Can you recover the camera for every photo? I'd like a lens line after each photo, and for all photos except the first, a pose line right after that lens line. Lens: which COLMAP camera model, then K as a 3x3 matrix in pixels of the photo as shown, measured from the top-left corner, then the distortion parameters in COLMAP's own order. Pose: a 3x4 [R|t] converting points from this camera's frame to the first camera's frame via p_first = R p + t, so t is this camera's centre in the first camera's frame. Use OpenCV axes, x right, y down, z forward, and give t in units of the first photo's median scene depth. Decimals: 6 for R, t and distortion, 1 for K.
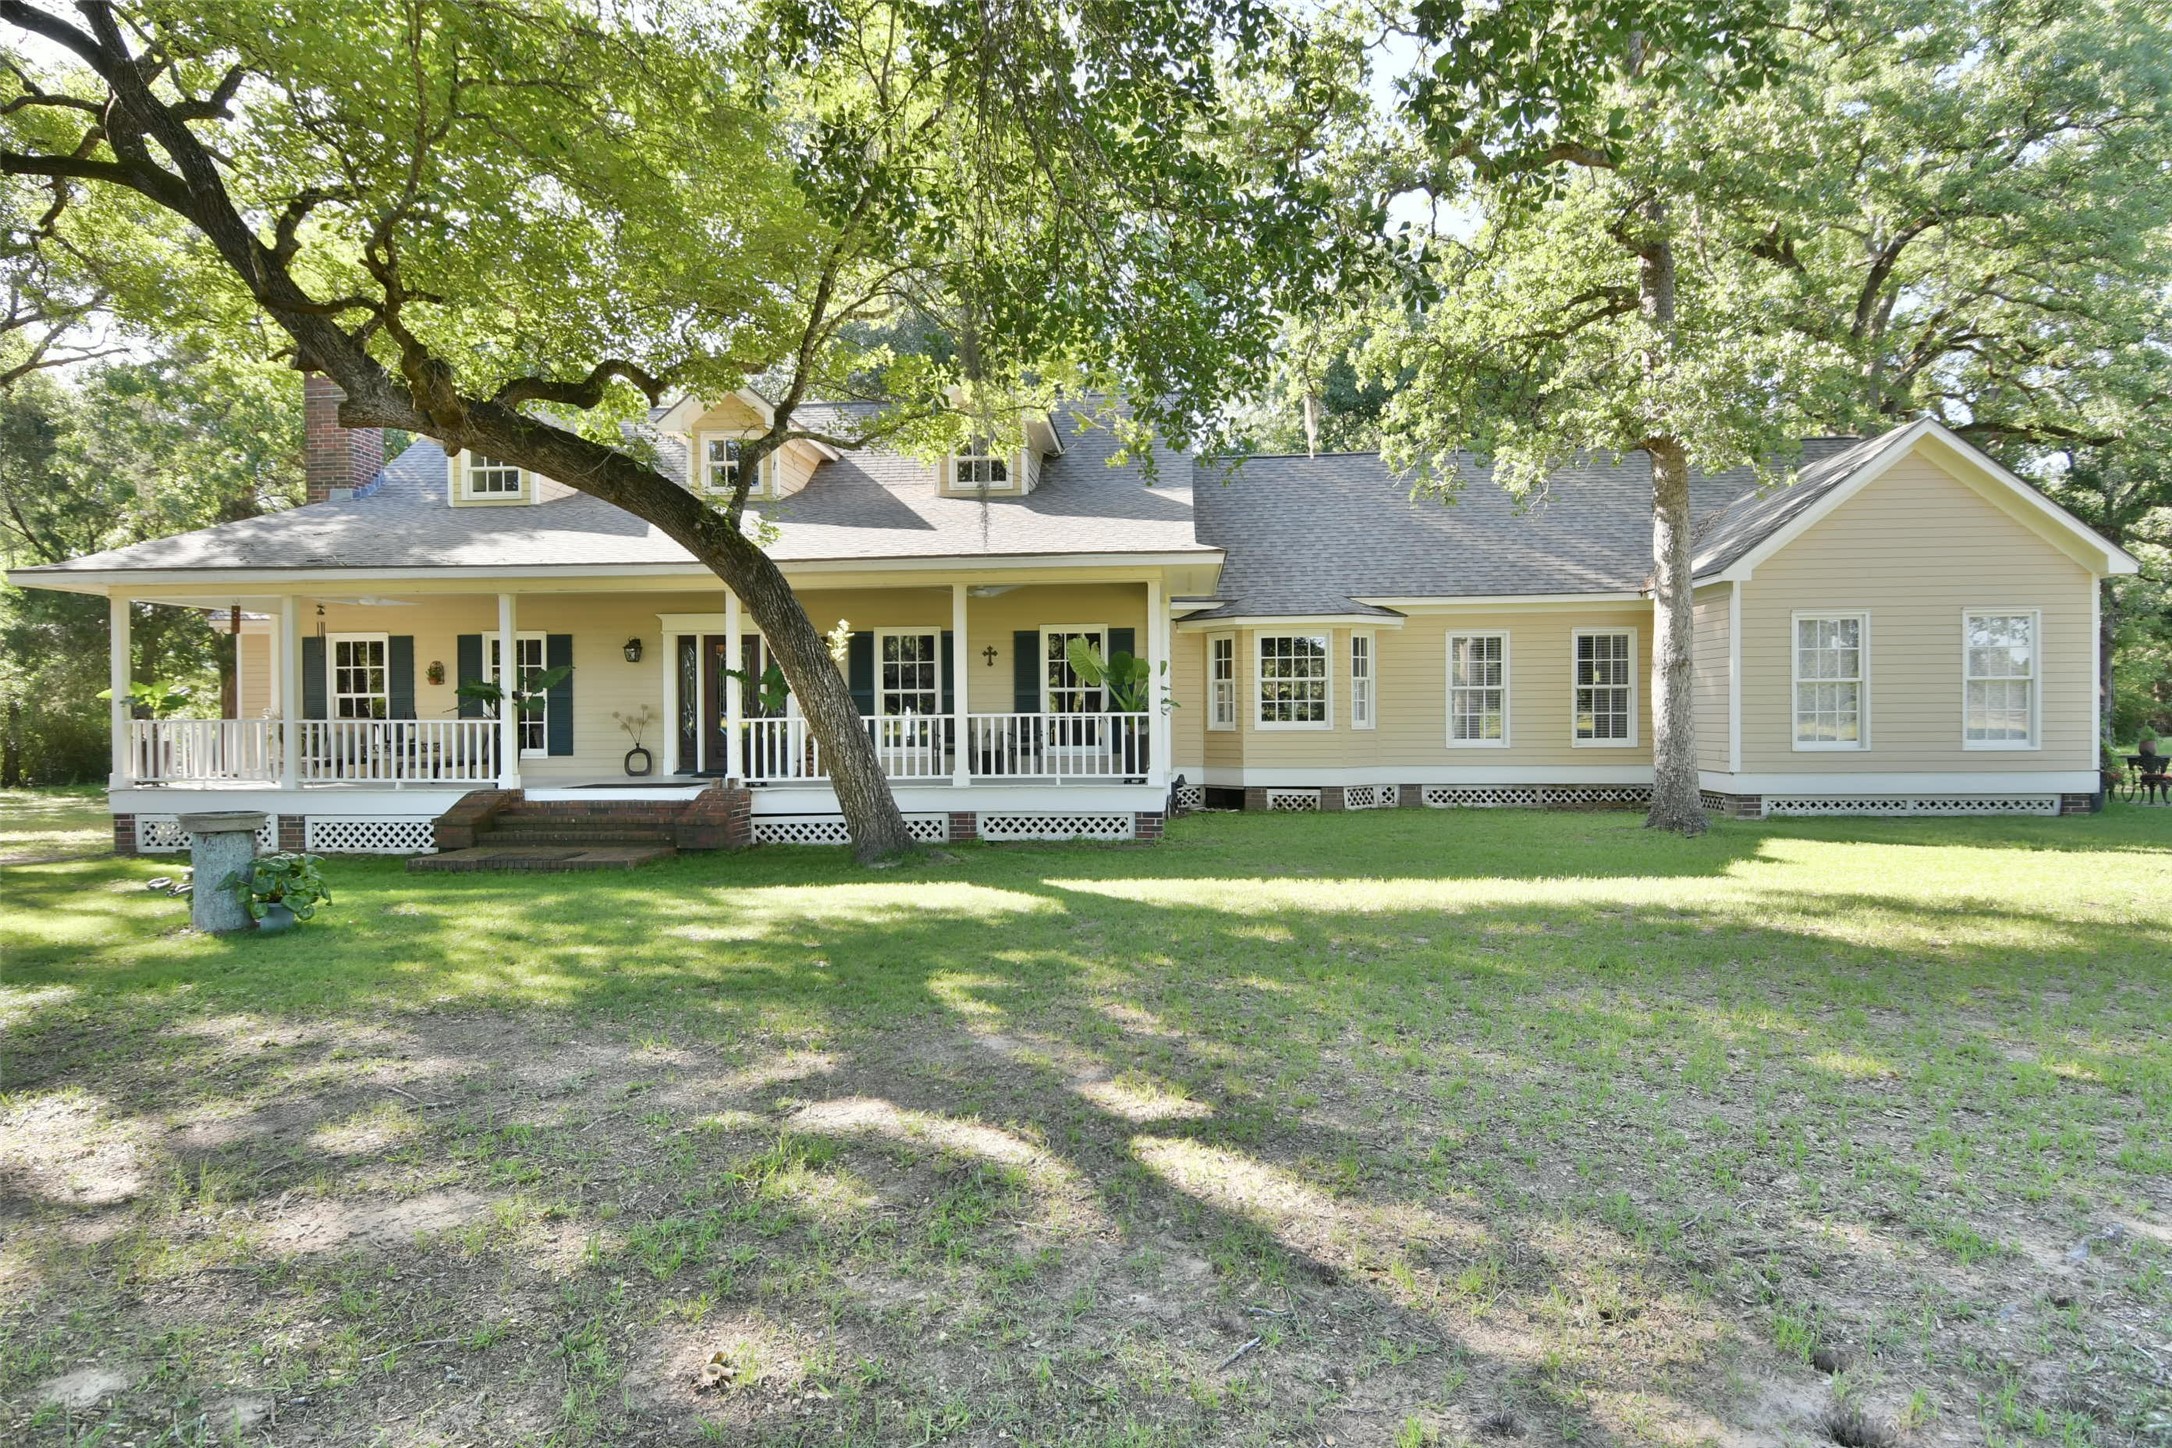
lens RADIAL K [[1196.0, 0, 1092.7], [0, 1196.0, 731.1], [0, 0, 1]] dist [0.004572, 0.001229]
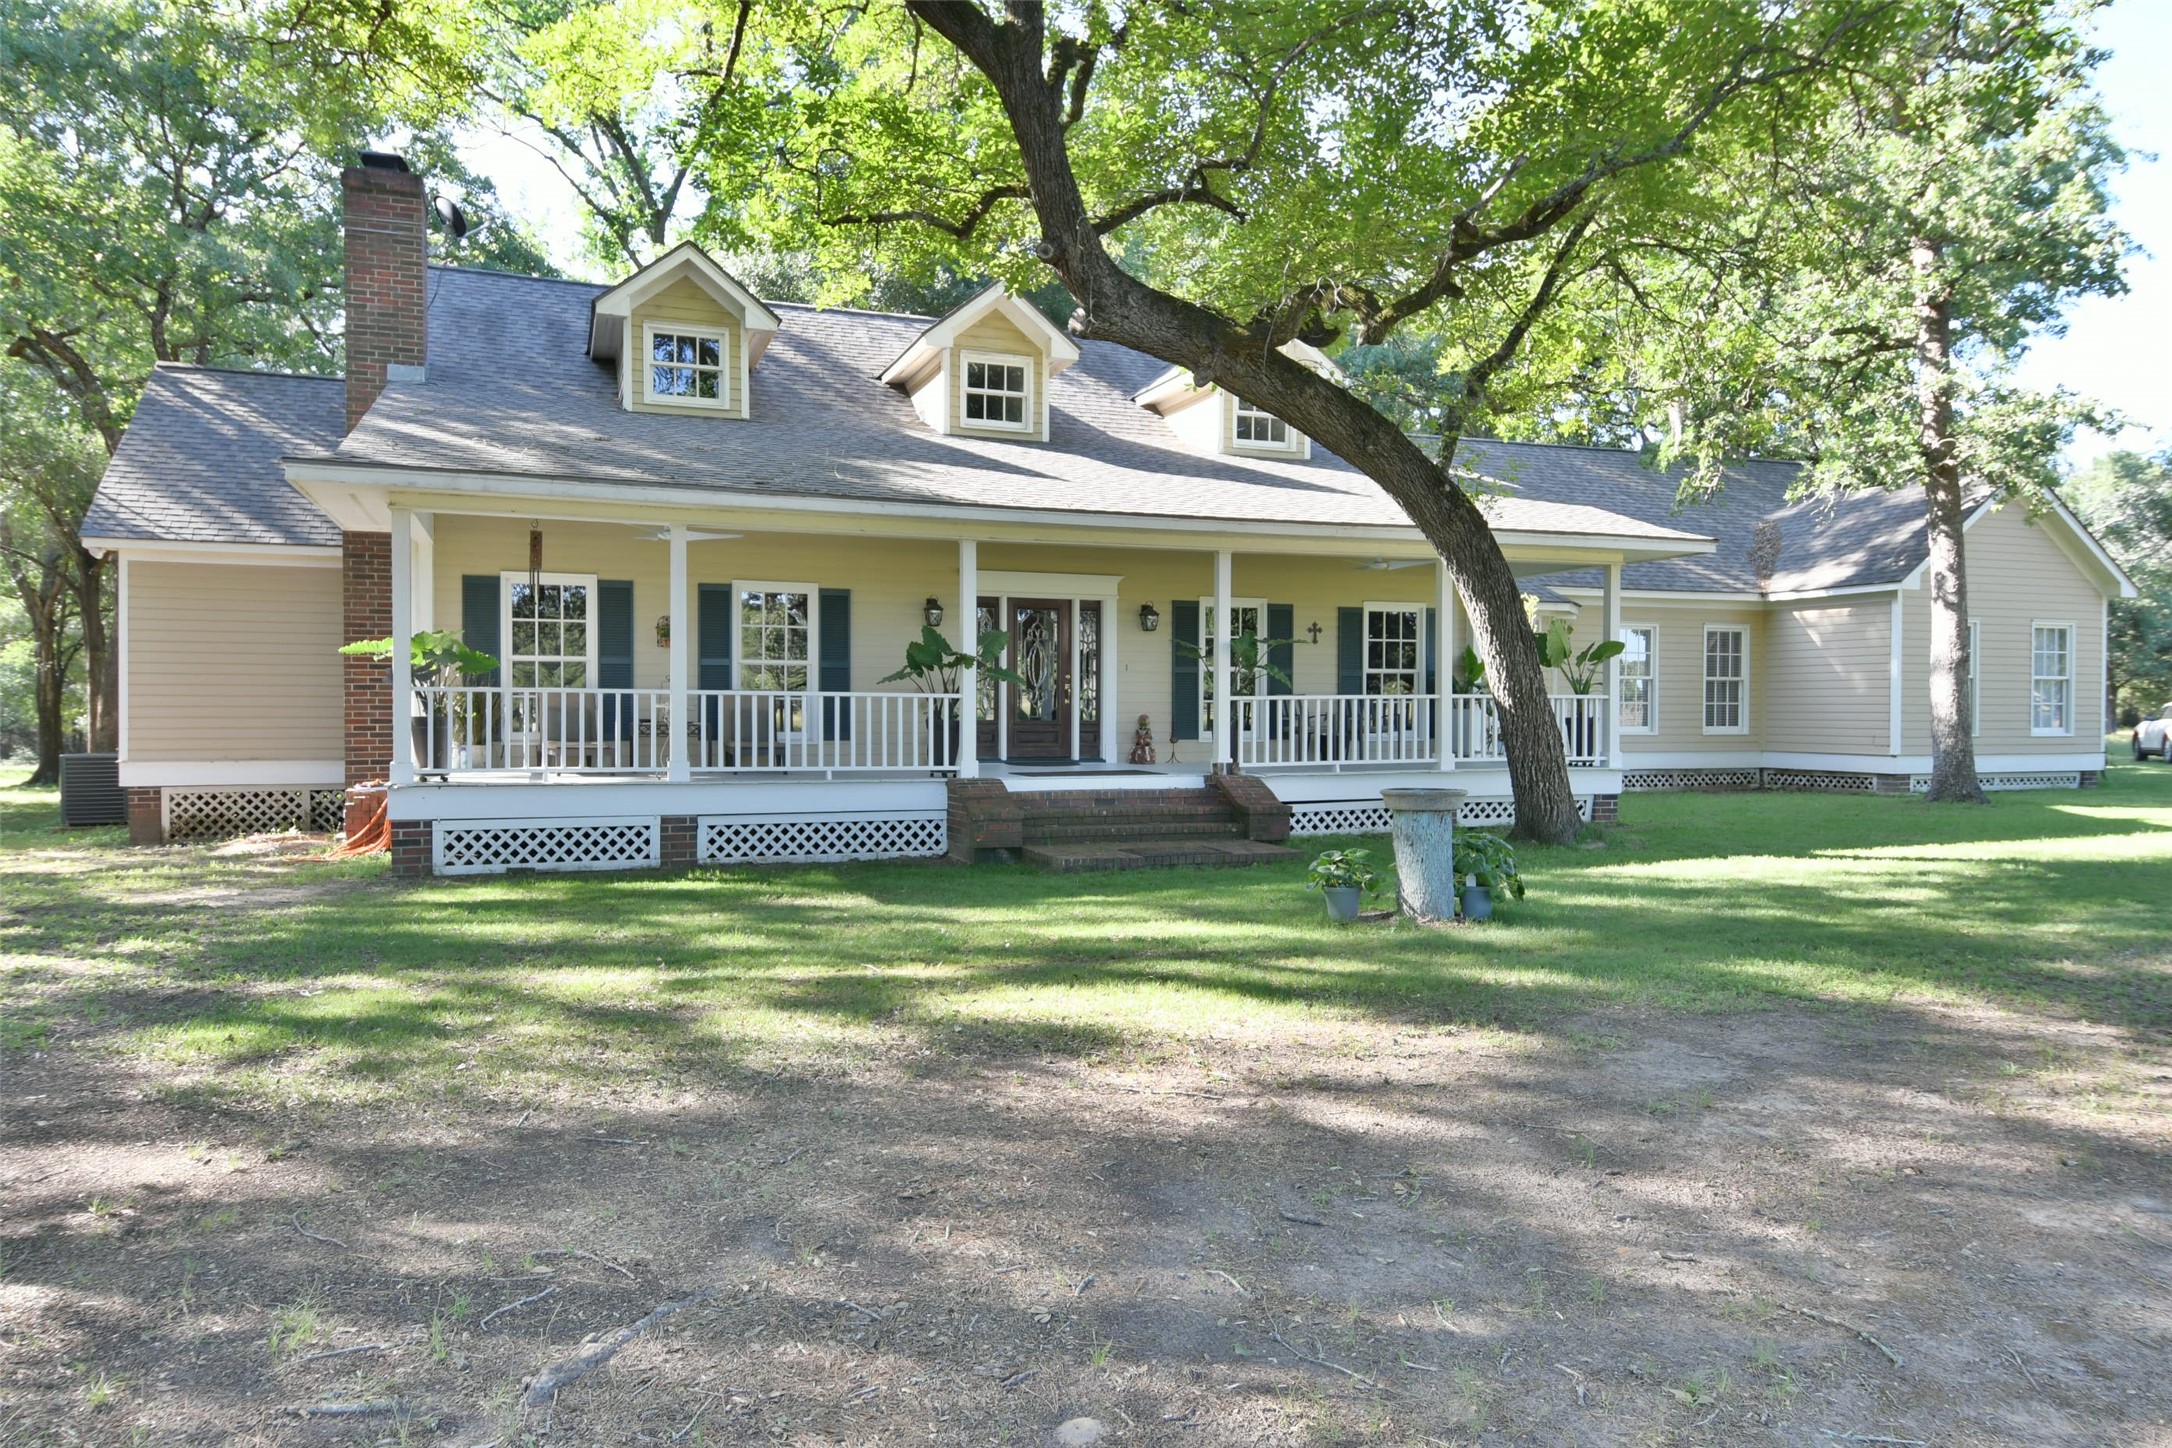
lens RADIAL K [[1487.0, 0, 1083.5], [0, 1487.0, 724.6], [0, 0, 1]] dist [-0.015947, -0.003791]
pose [[0.901413, 0.006744, 0.432908, -0.840300], [-0.009085, 0.999953, 0.003340, 0.006873], [-0.432866, -0.006943, 0.901432, 0.044358]]
